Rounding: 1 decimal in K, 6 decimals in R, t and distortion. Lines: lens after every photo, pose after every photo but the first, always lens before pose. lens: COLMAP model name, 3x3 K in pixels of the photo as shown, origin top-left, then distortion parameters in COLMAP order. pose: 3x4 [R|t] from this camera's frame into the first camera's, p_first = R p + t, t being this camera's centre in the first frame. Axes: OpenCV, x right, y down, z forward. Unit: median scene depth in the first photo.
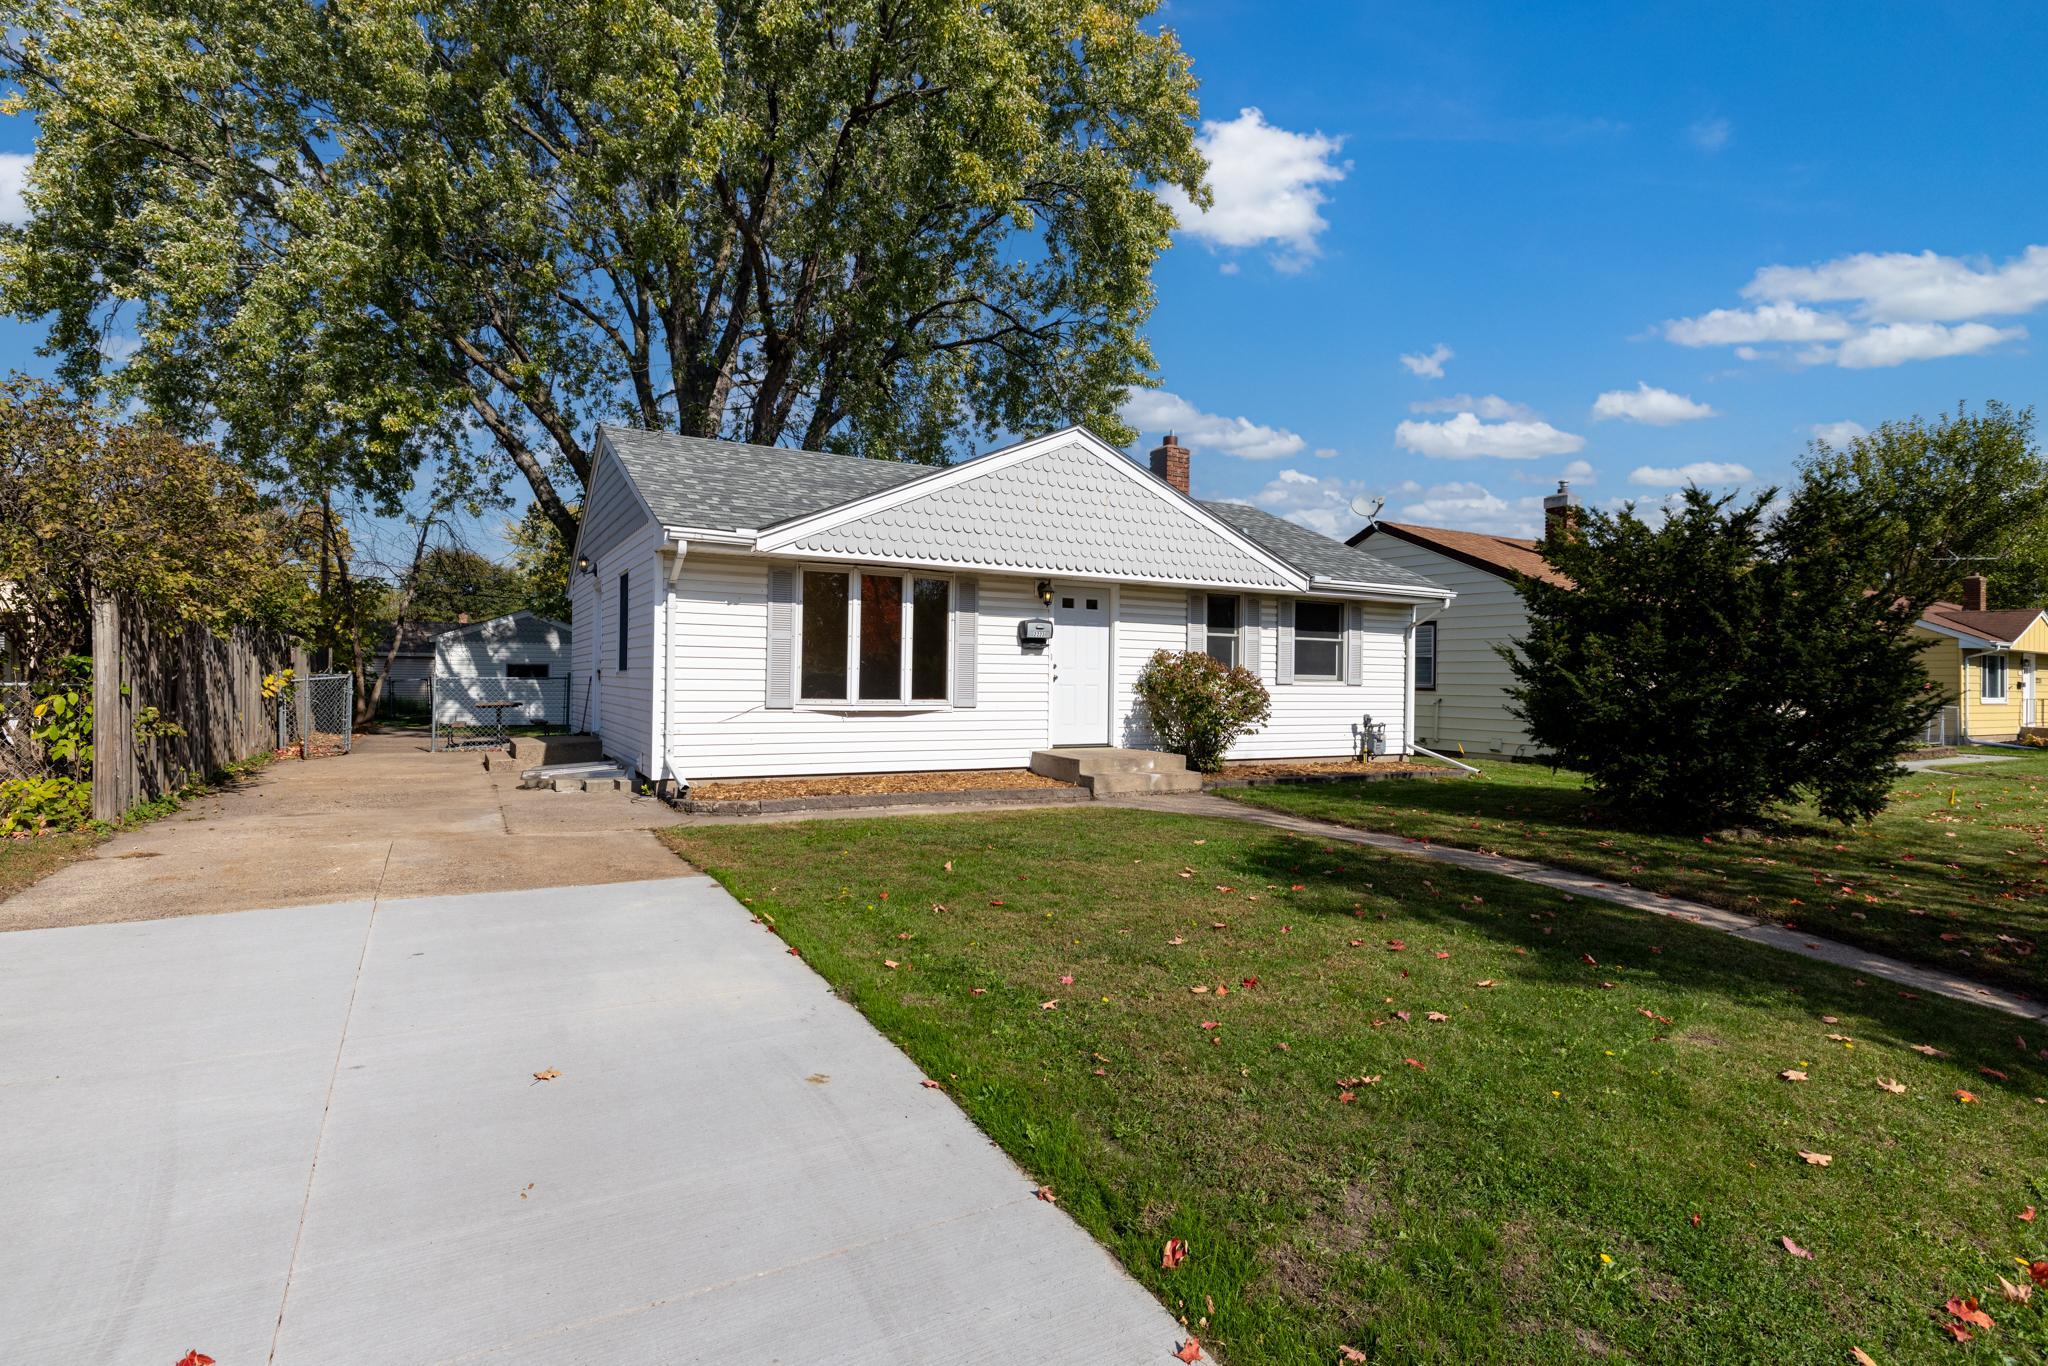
lens RADIAL K [[987.2, 0, 1024.0], [0, 987.2, 683.0], [0, 0, 1]] dist [0.001384, 0.000878]
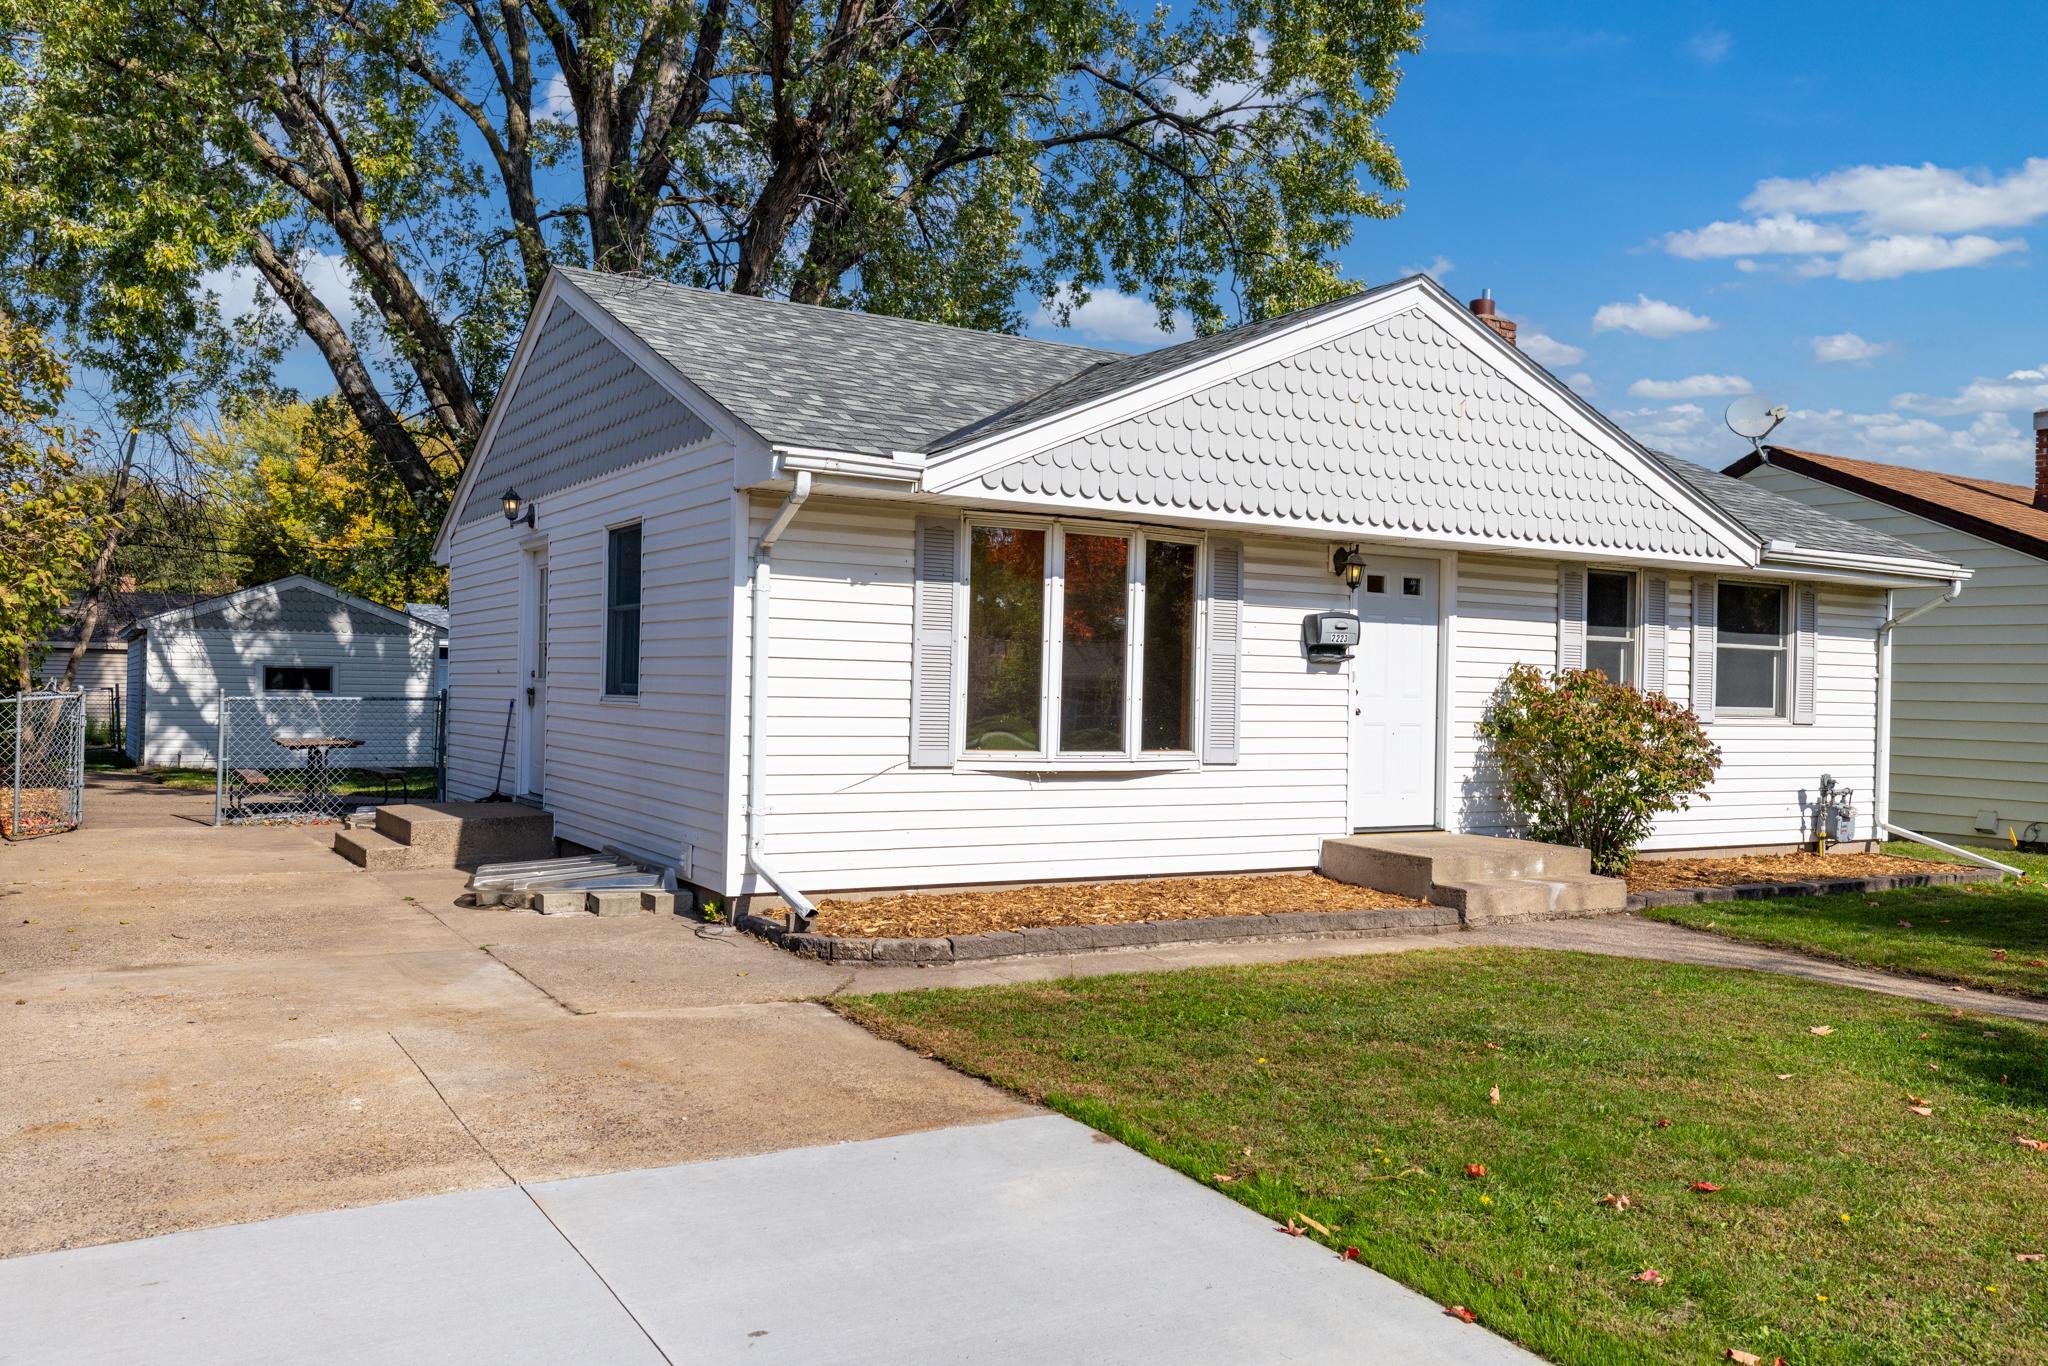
lens RADIAL K [[1574.2, 0, 1023.2], [0, 1574.2, 690.0], [0, 0, 1]] dist [0.003183, -0.001794]
pose [[0.999618, 0.008593, 0.026251, -0.191575], [-0.008562, 0.999963, -0.001281, -0.015918], [-0.026261, 0.001056, 0.999655, 0.081048]]
